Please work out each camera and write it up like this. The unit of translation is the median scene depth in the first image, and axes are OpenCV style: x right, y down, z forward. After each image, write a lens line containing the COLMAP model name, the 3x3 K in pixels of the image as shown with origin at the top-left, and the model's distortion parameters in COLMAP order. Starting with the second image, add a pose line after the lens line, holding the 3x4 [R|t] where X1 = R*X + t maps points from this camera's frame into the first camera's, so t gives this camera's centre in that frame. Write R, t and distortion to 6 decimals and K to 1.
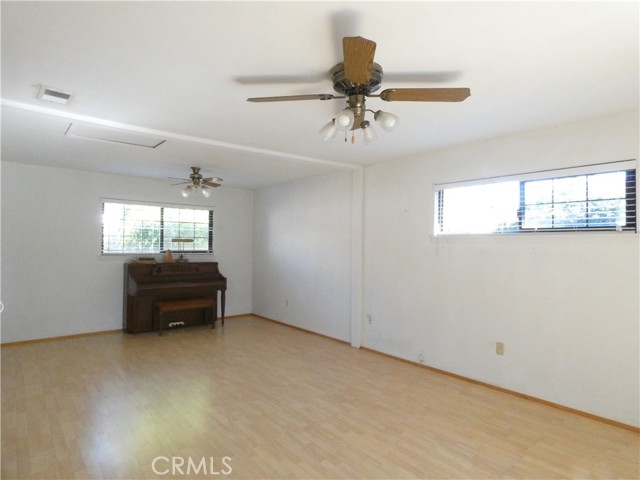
lens RADIAL K [[373.5, 0, 327.3], [0, 373.5, 236.9], [0, 0, 1]] dist [-0.030013, 0.034344]
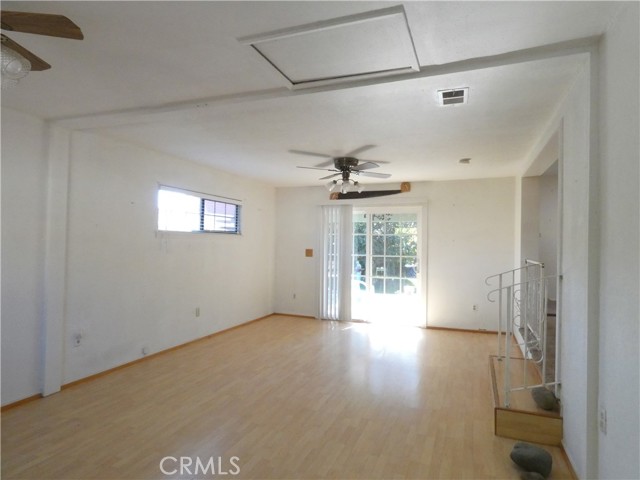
lens RADIAL K [[373.5, 0, 327.3], [0, 373.5, 236.9], [0, 0, 1]] dist [-0.030013, 0.034344]
pose [[-0.485489, -0.000911, 0.874243, -1.042889], [-0.038685, 0.999042, -0.020442, 0.018468], [-0.873387, -0.043744, -0.485059, 1.277087]]
